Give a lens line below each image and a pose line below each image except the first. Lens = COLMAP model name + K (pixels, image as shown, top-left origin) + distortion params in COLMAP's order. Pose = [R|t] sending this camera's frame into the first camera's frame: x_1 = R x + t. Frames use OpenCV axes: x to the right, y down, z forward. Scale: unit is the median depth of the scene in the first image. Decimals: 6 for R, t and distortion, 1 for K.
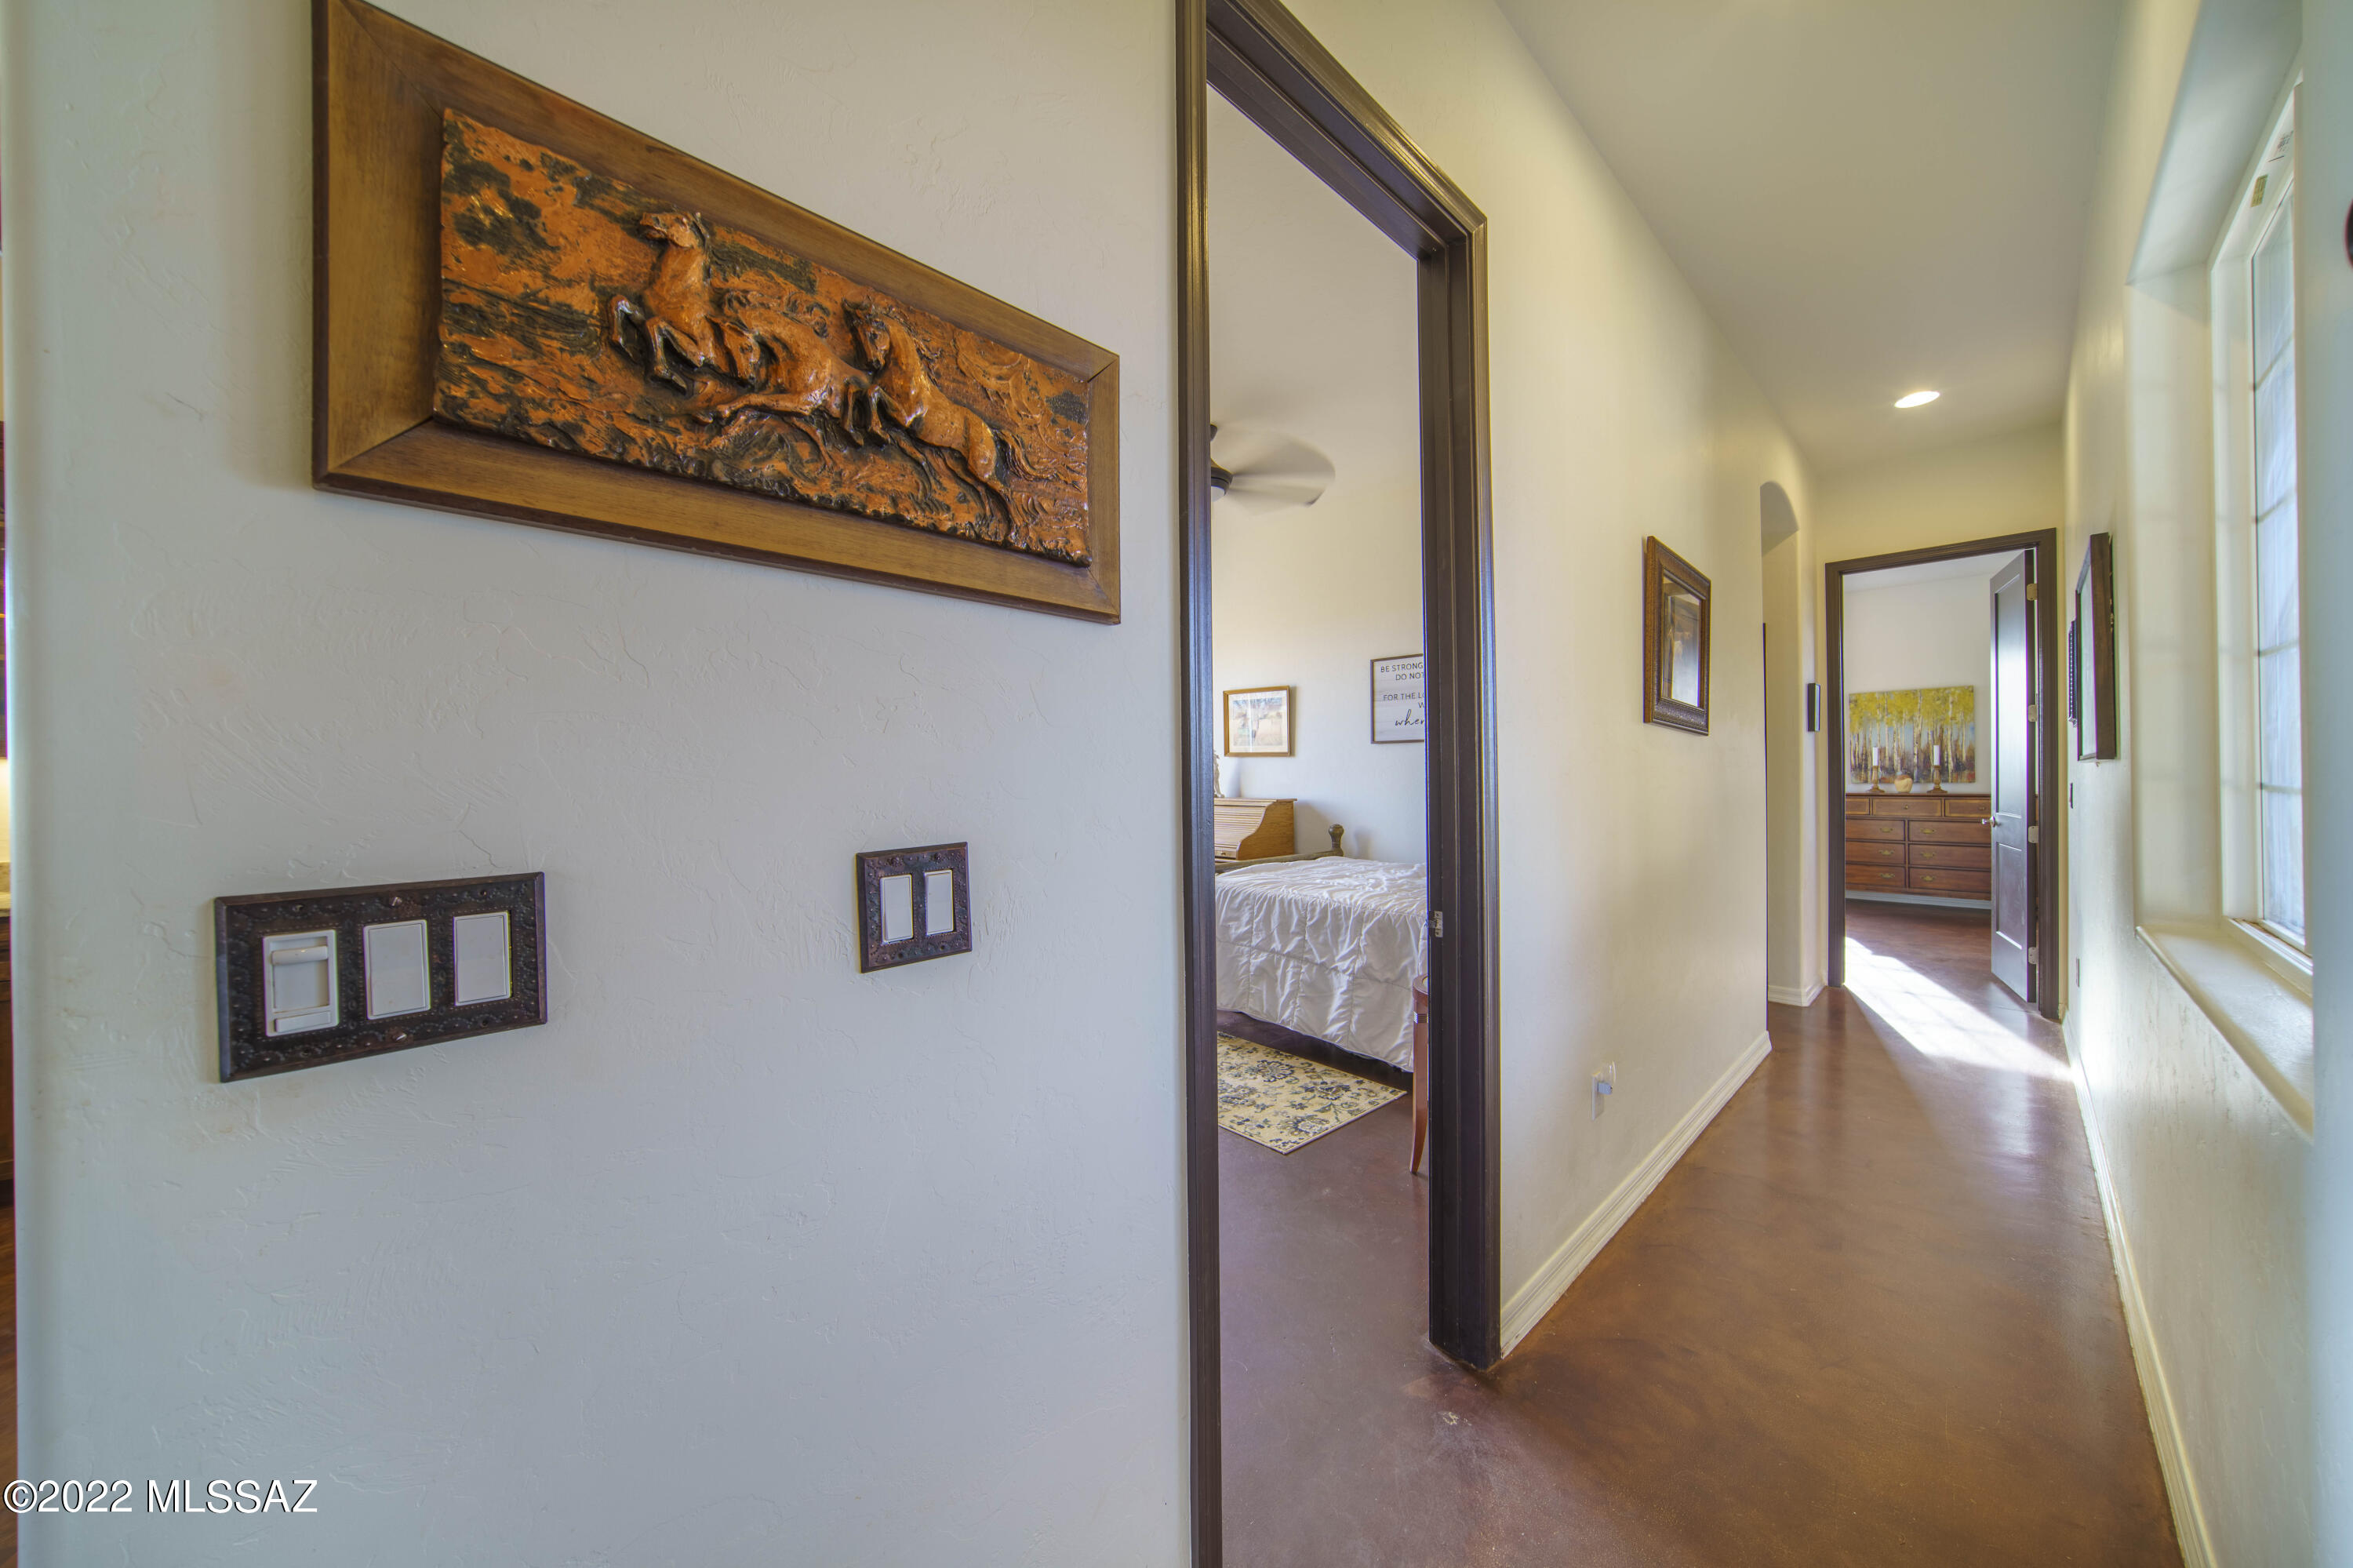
lens RADIAL K [[791.4, 0, 1175.7], [0, 791.4, 785.2], [0, 0, 1]] dist [-0.012148, 0.001225]
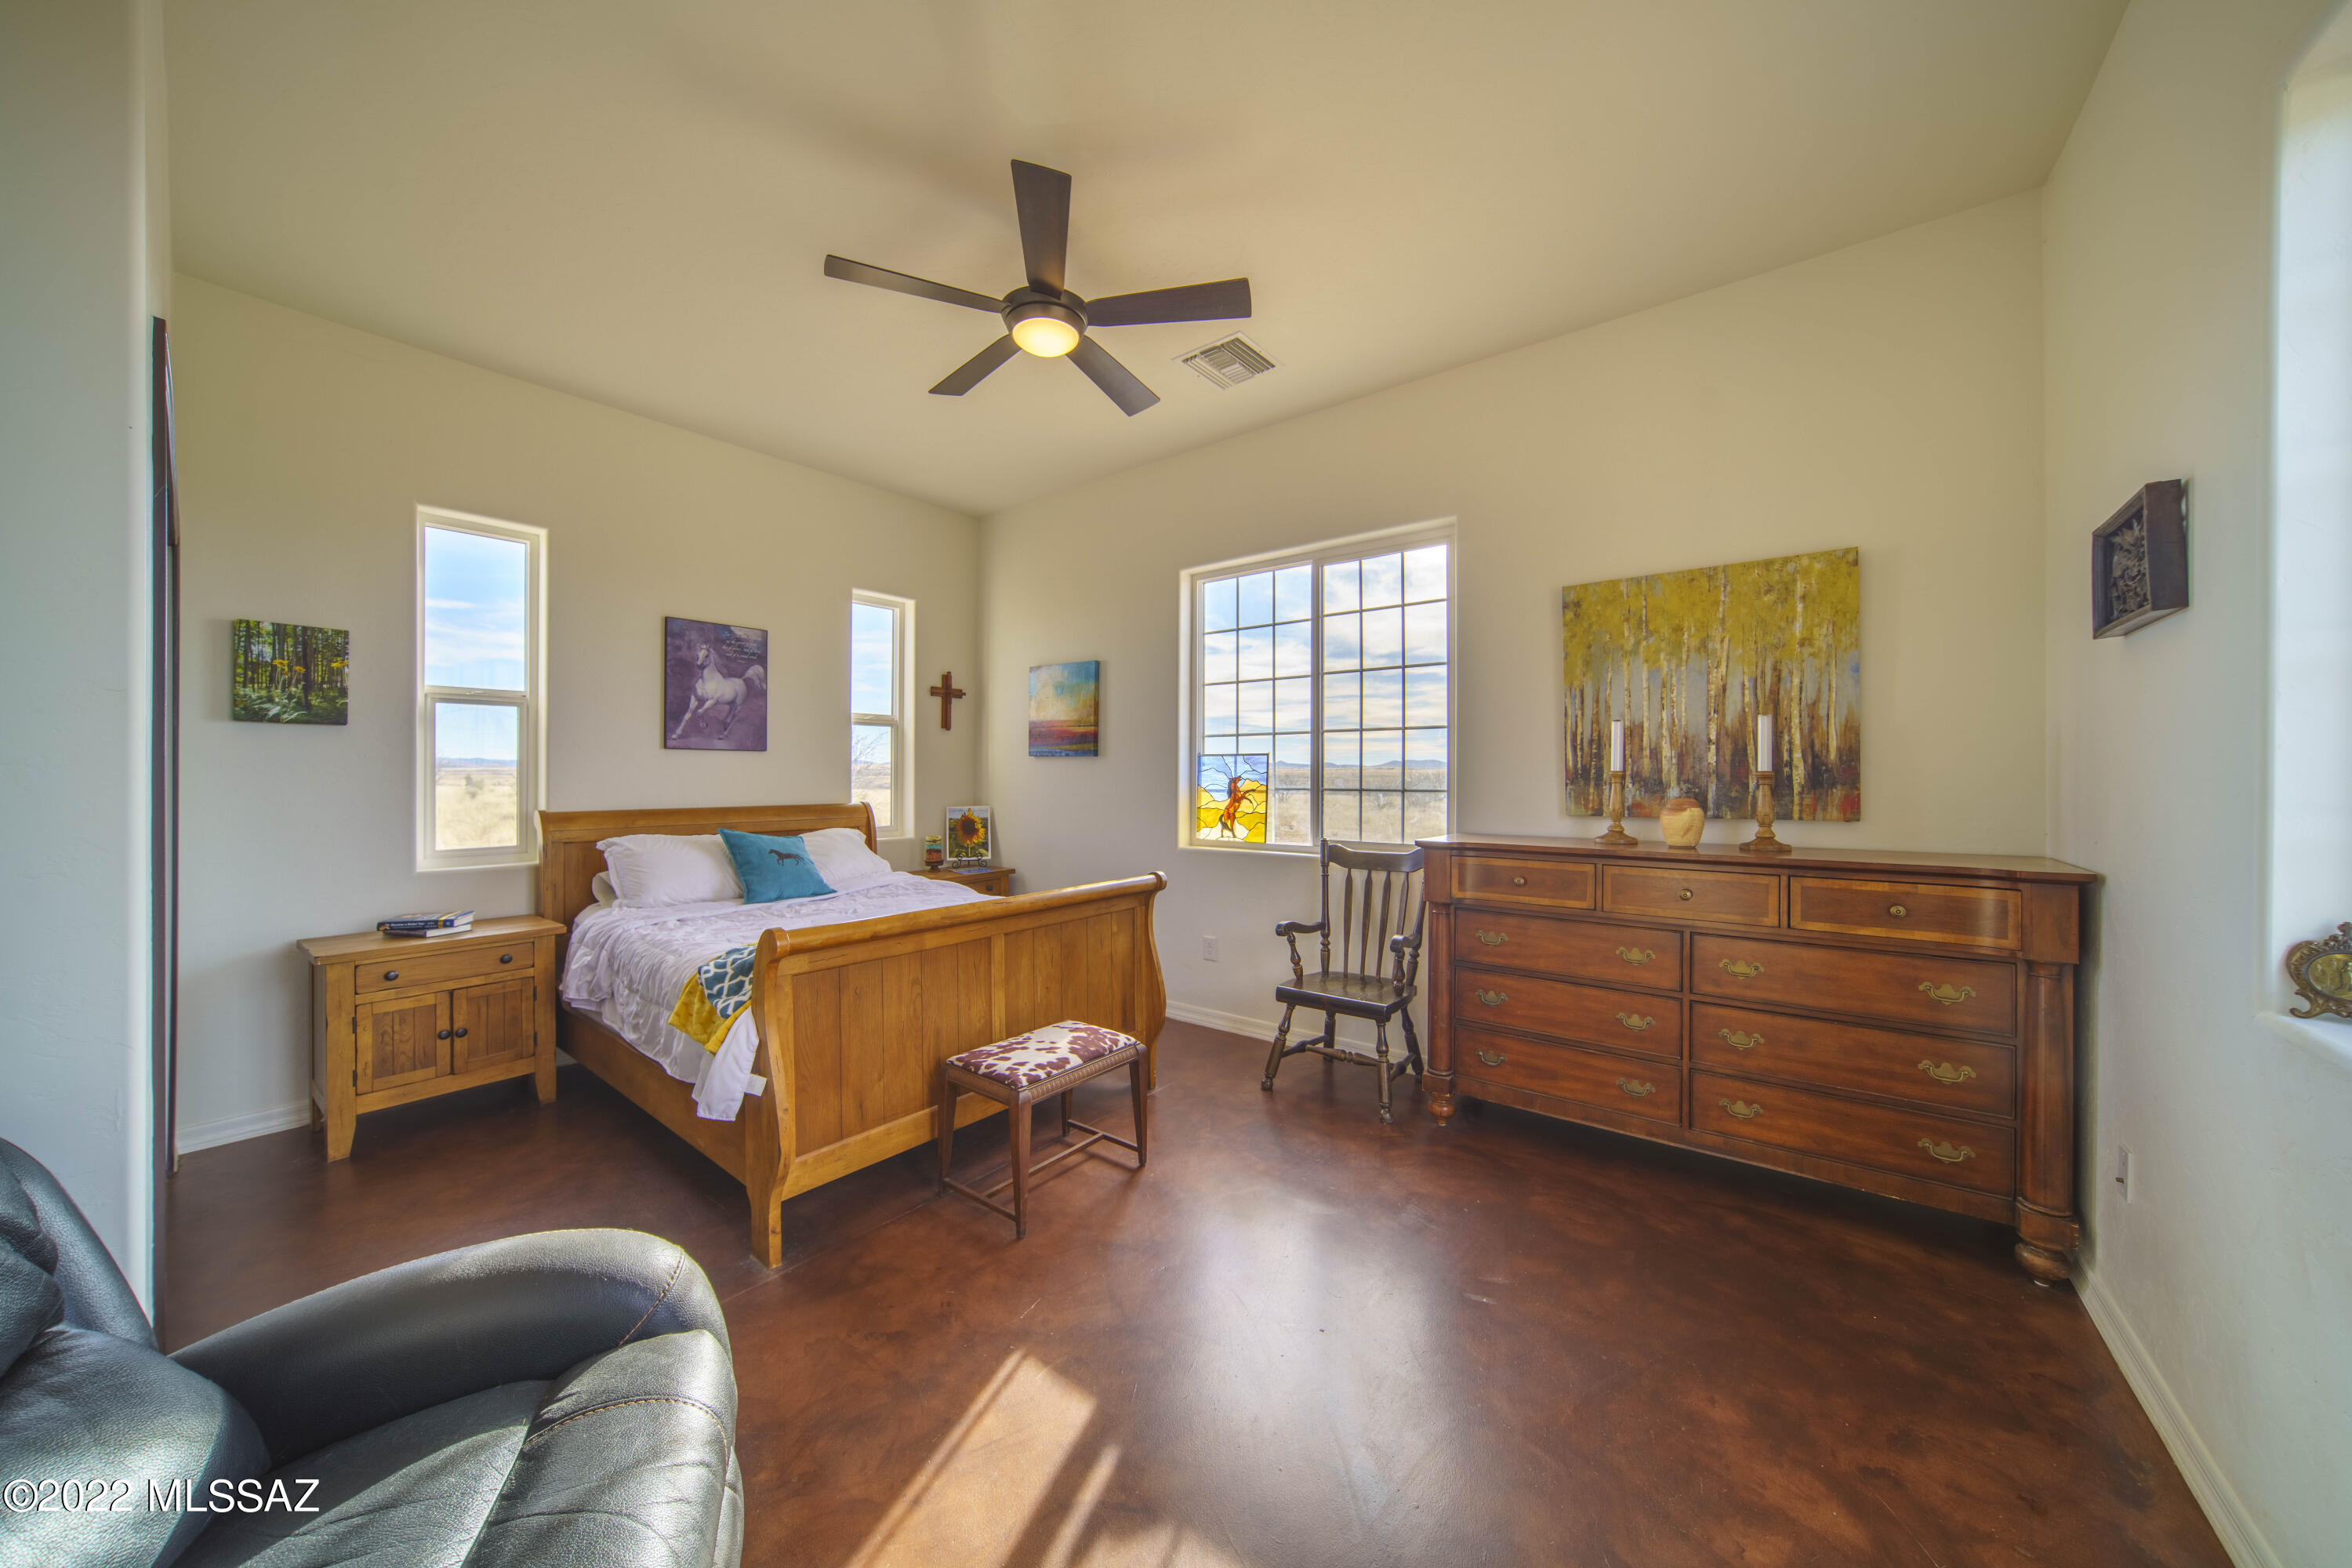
lens RADIAL K [[791.0, 0, 1187.7], [0, 791.0, 773.9], [0, 0, 1]] dist [-0.012148, 0.001225]
pose [[0.987922, 0.007746, 0.154756, 0.658532], [-0.006853, 0.999957, -0.006300, -0.020735], [-0.154798, 0.005163, 0.987933, 0.688841]]
